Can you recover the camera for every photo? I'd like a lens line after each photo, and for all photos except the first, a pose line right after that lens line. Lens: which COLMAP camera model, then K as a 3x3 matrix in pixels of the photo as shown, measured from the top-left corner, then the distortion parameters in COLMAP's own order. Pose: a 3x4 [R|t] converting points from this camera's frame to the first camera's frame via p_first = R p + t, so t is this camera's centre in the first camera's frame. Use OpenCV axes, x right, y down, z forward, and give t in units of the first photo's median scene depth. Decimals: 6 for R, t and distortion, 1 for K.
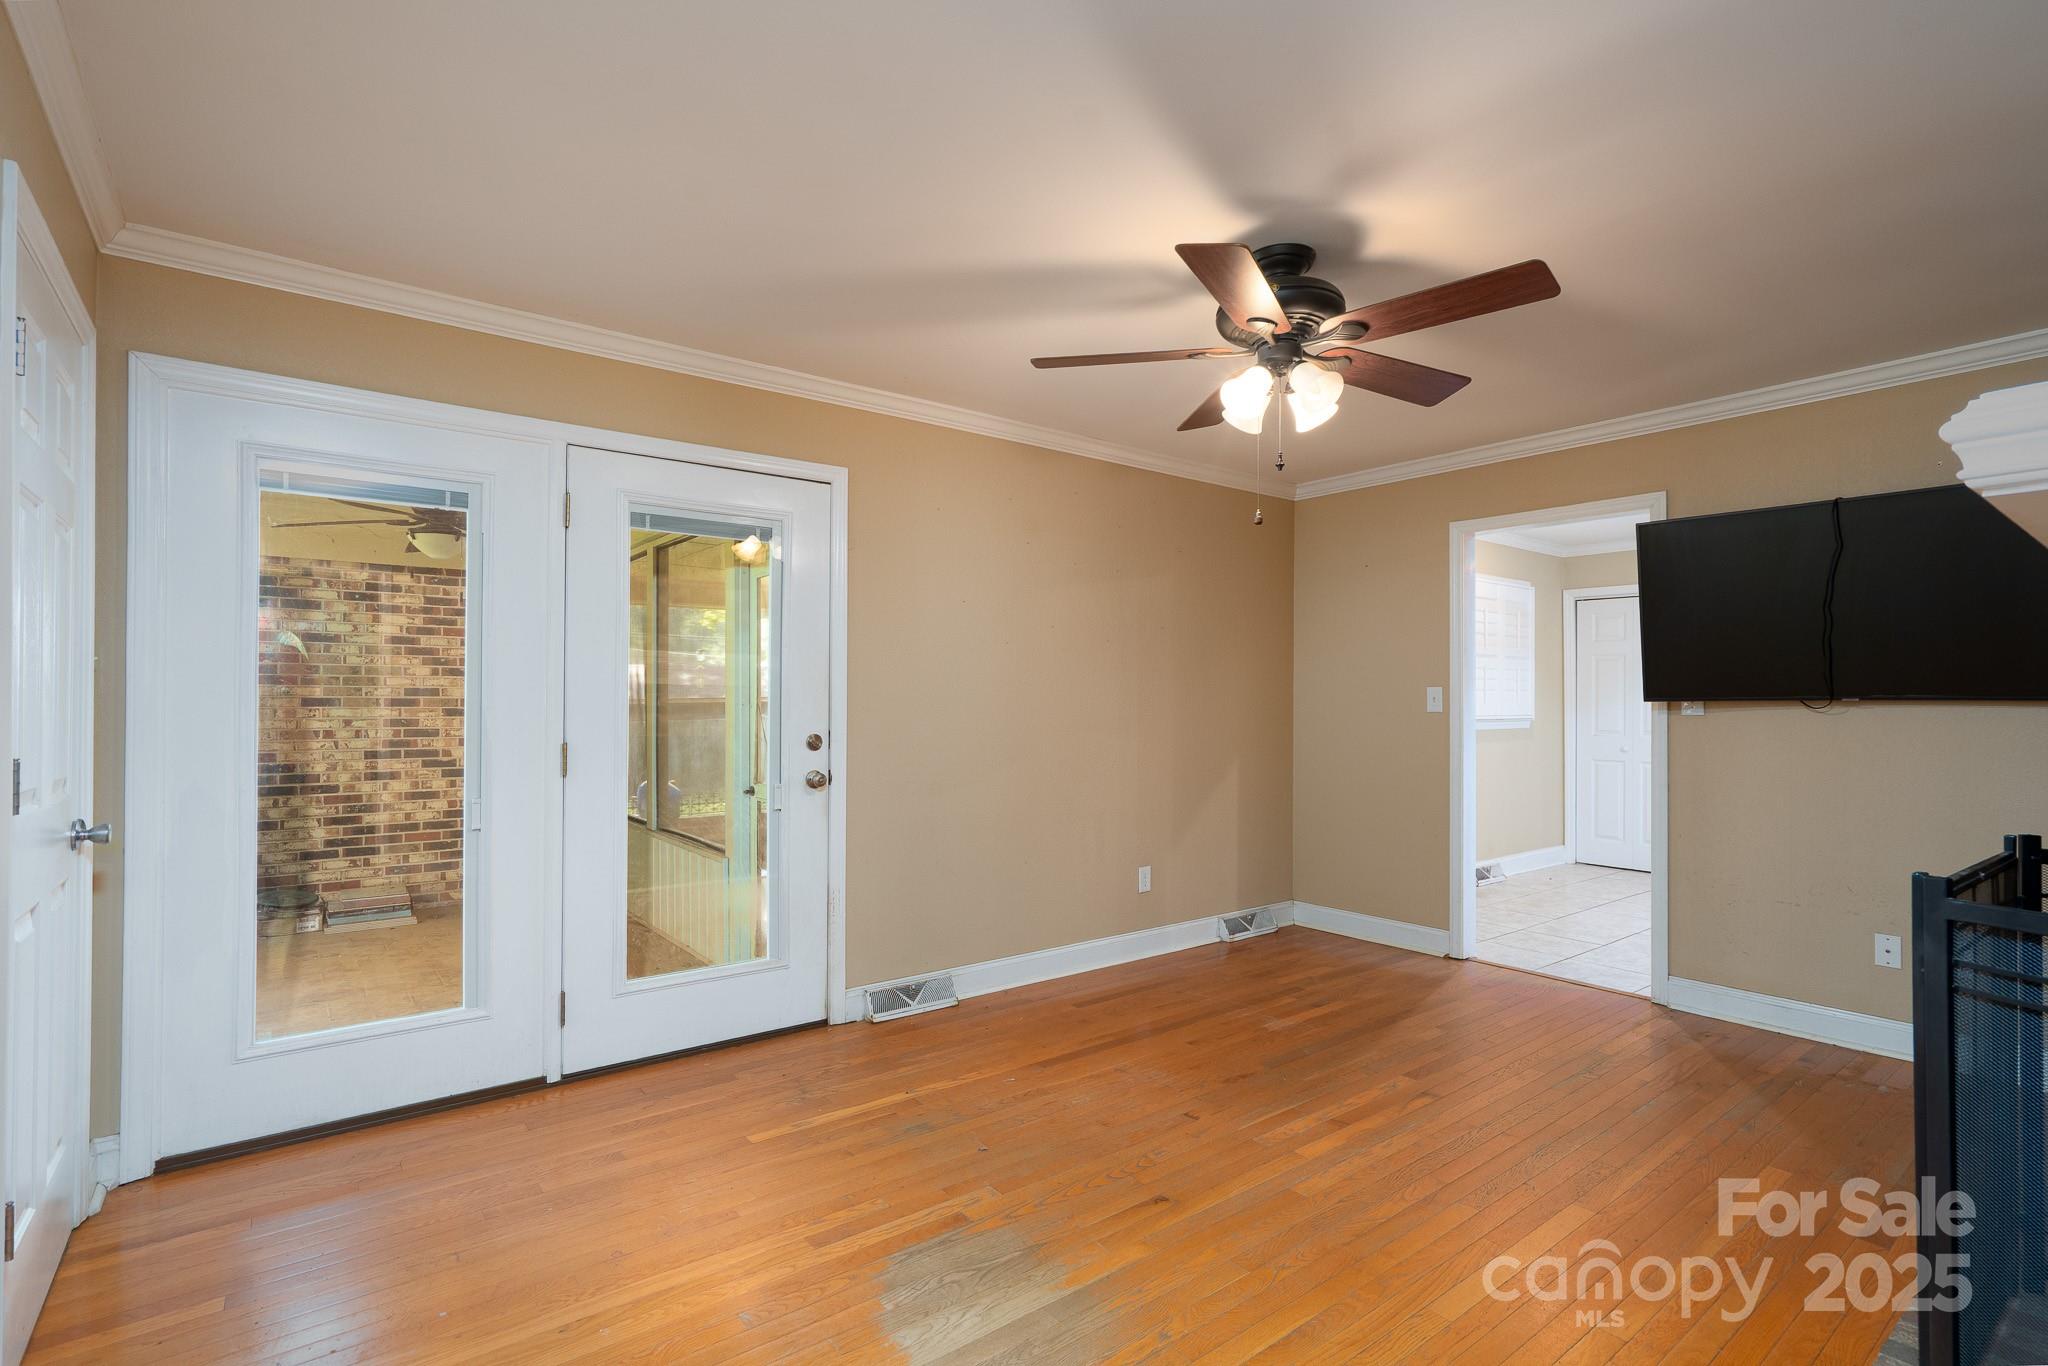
lens RADIAL K [[940.9, 0, 1018.0], [0, 940.9, 690.7], [0, 0, 1]] dist [-0.002735, 0.001333]
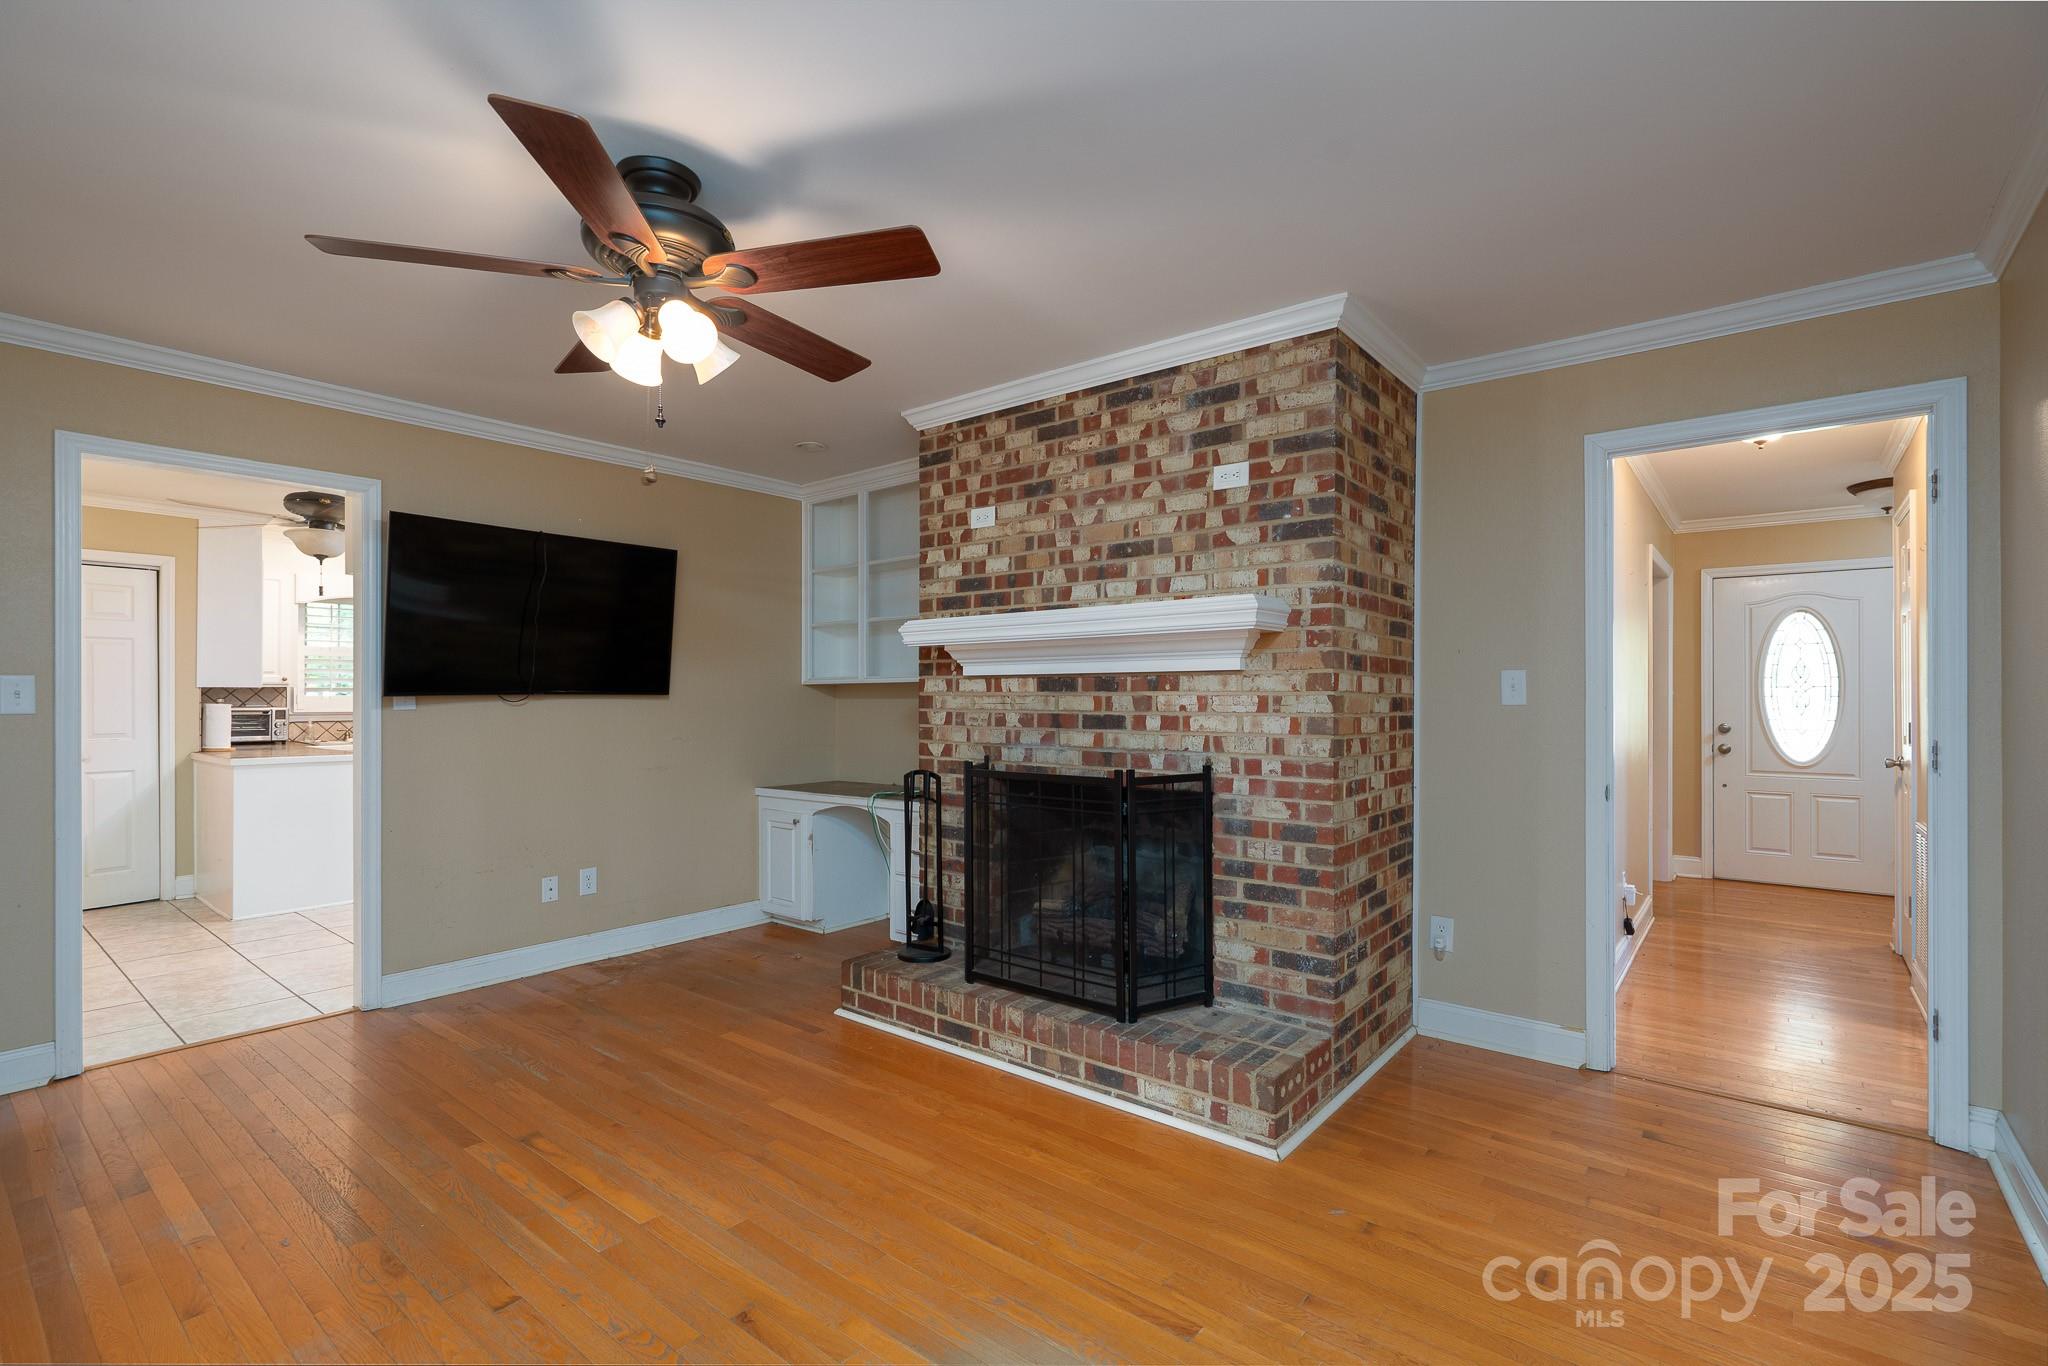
lens RADIAL K [[940.9, 0, 1030.2], [0, 940.9, 687.5], [0, 0, 1]] dist [-0.002735, 0.001333]
pose [[-0.221010, -0.000439, 0.975271, -0.459690], [-0.008541, 0.999962, -0.001485, -0.002403], [-0.975234, -0.008658, -0.221006, 0.624043]]
